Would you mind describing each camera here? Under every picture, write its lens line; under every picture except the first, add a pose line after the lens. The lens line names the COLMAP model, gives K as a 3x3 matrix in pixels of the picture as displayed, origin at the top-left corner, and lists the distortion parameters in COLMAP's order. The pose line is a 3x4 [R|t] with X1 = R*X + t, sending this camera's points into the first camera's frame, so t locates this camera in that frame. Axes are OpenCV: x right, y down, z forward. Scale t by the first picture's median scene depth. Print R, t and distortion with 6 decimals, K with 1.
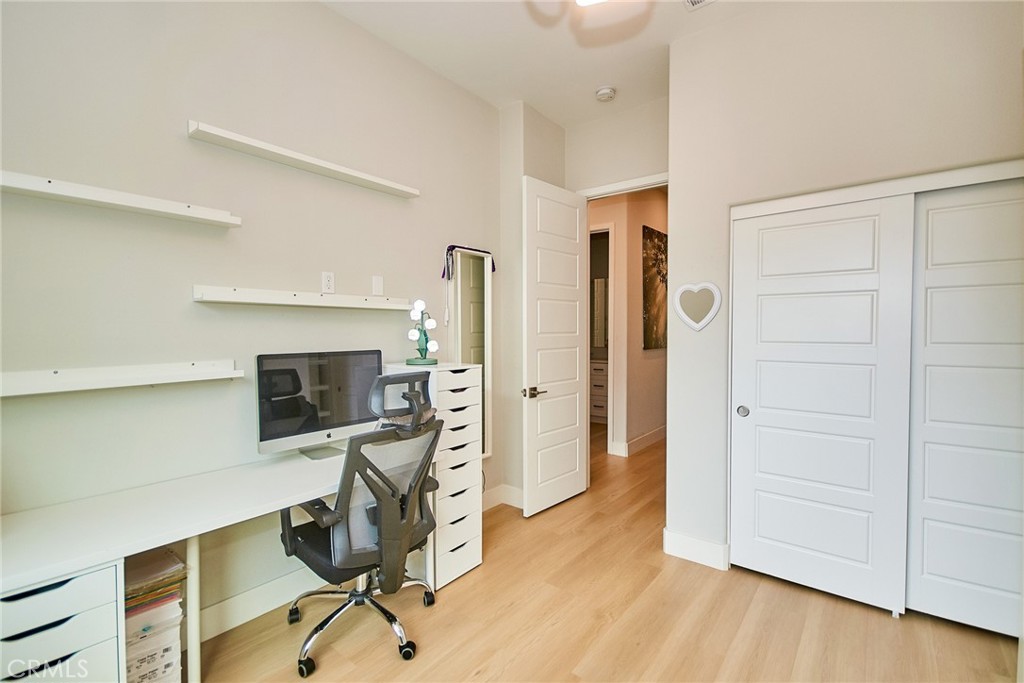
lens RADIAL K [[463.6, 0, 517.1], [0, 463.6, 340.7], [0, 0, 1]] dist [0.015590, -0.003847]
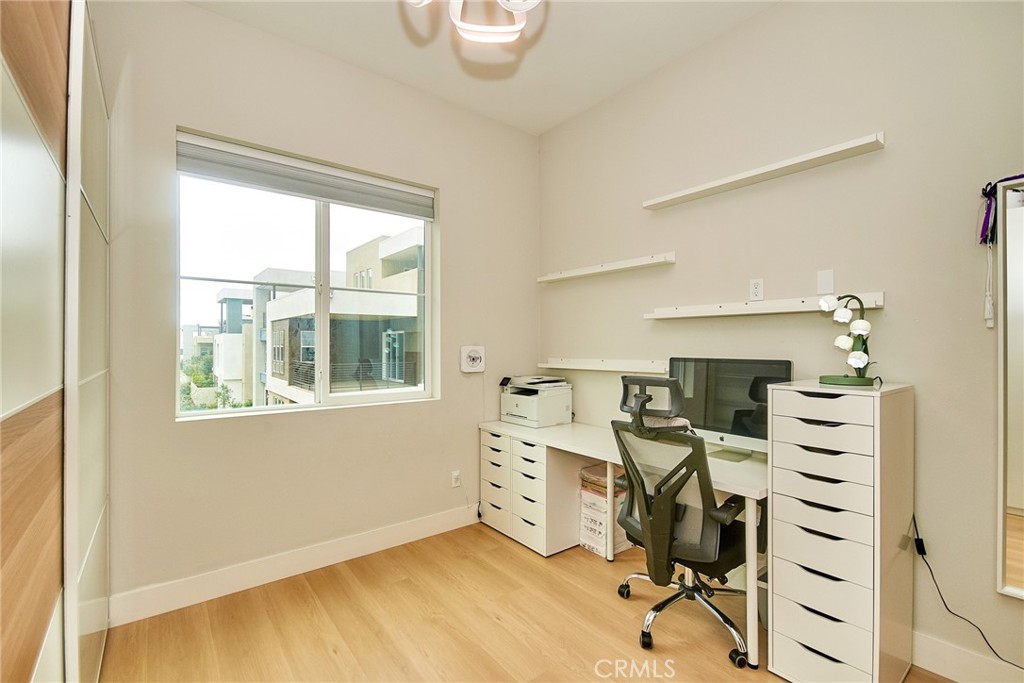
lens RADIAL K [[463.6, 0, 512.6], [0, 463.6, 346.9], [0, 0, 1]] dist [0.015590, -0.003847]
pose [[-0.248560, 0.005495, -0.968601, 0.734703], [-0.025249, 0.999607, 0.012150, -0.003375], [0.968287, 0.027476, -0.248324, 0.814048]]
